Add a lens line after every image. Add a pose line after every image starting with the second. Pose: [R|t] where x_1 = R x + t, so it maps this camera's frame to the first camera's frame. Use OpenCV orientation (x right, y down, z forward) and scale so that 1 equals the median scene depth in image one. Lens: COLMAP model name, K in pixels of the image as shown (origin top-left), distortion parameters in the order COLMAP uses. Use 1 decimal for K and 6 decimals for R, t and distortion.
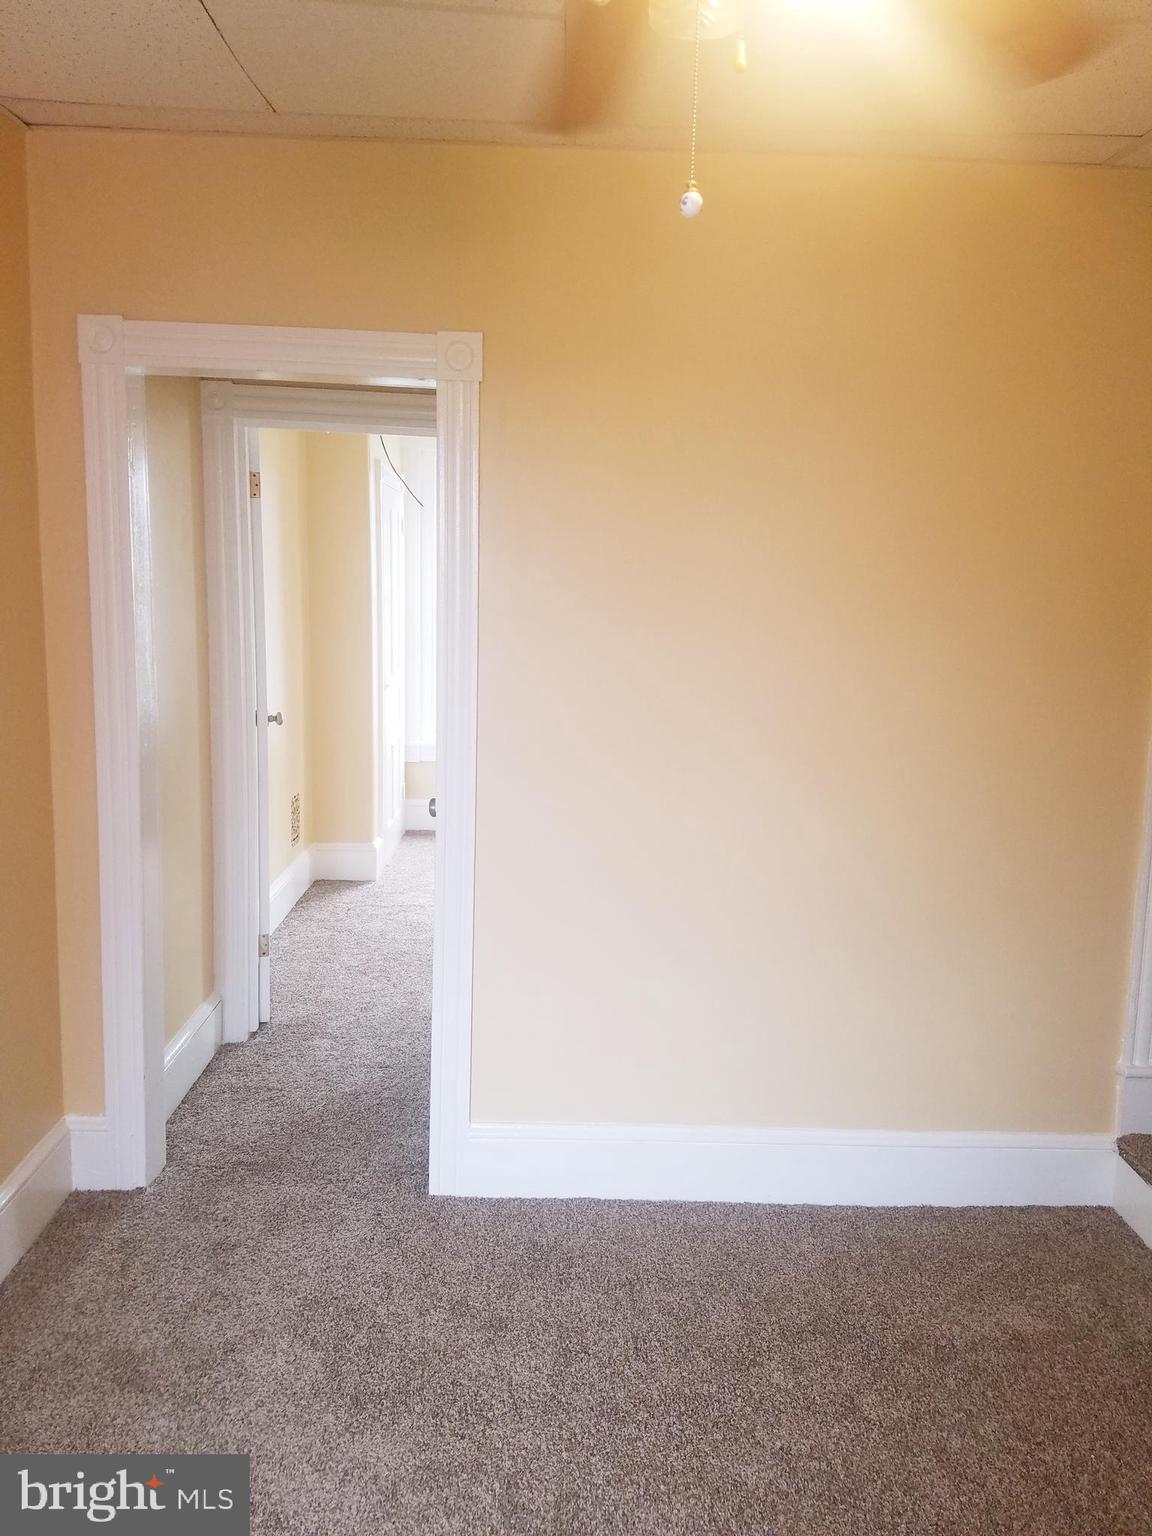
lens RADIAL K [[1178.6, 0, 556.1], [0, 1178.6, 758.5], [0, 0, 1]] dist [0.104021, -0.178482]
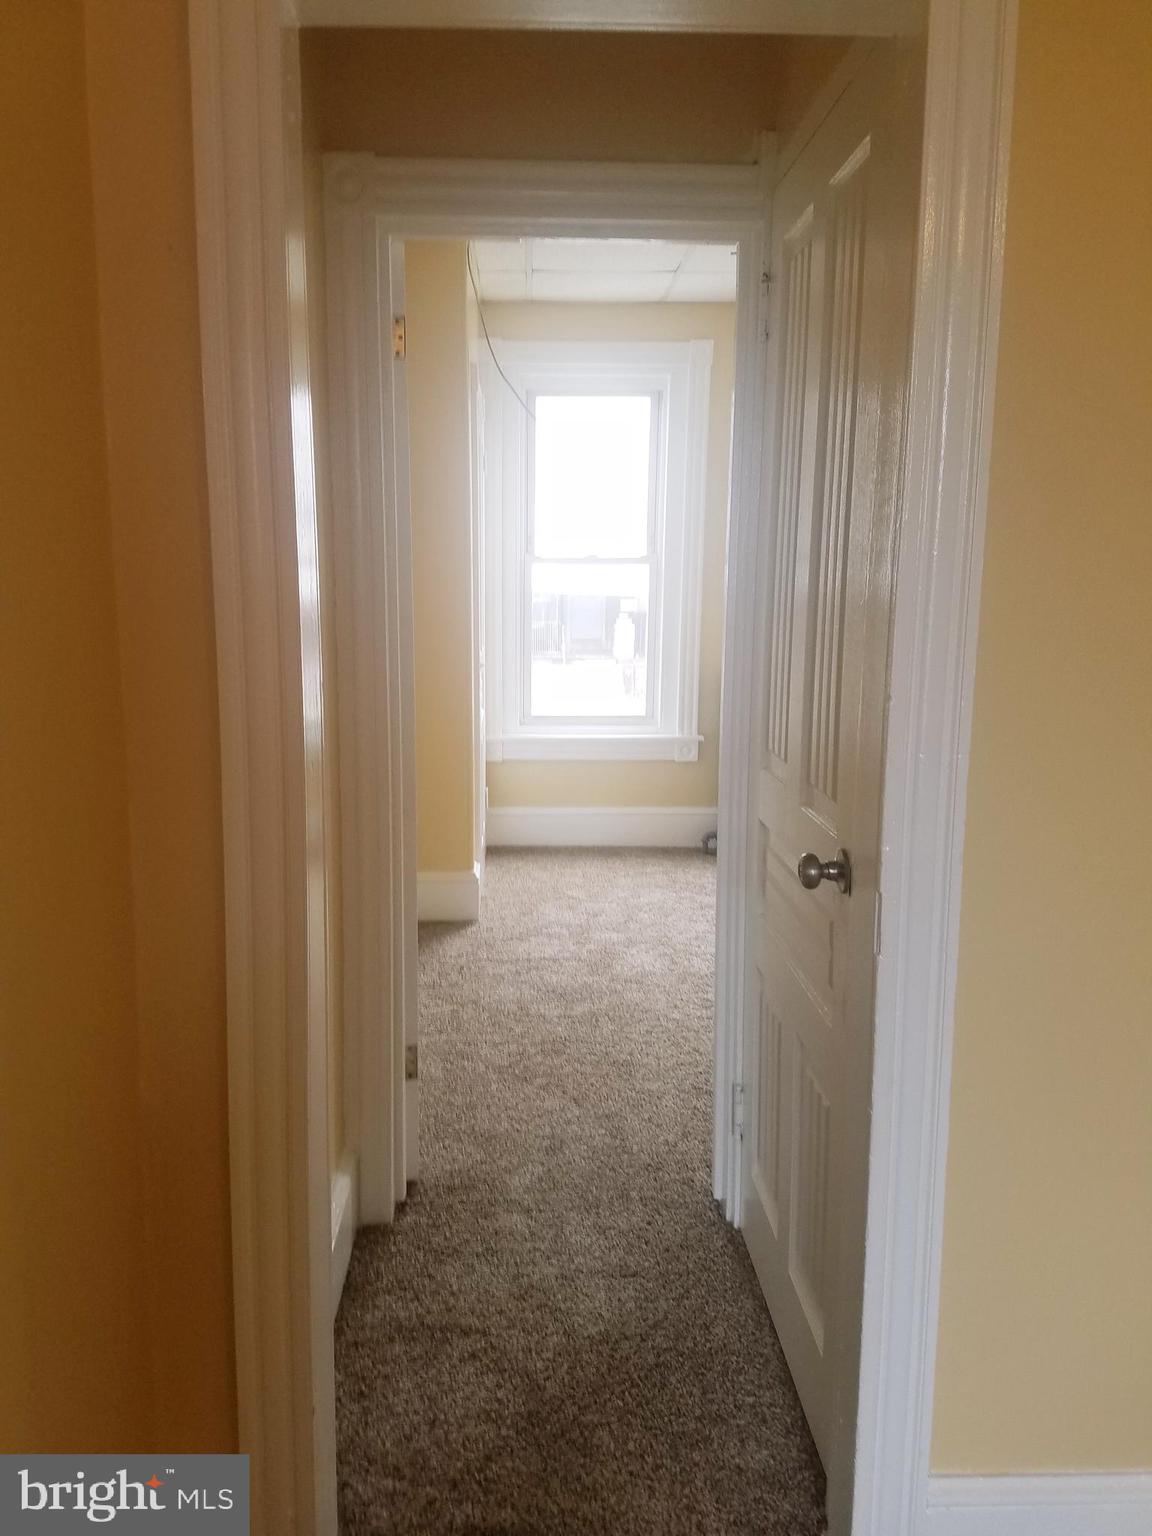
lens RADIAL K [[1178.6, 0, 556.1], [0, 1178.6, 758.5], [0, 0, 1]] dist [0.104021, -0.178482]
pose [[0.999489, -0.015708, 0.027847, -0.253577], [0.015163, 0.999691, 0.019684, -0.034413], [-0.028148, -0.019251, 0.999418, 0.480719]]
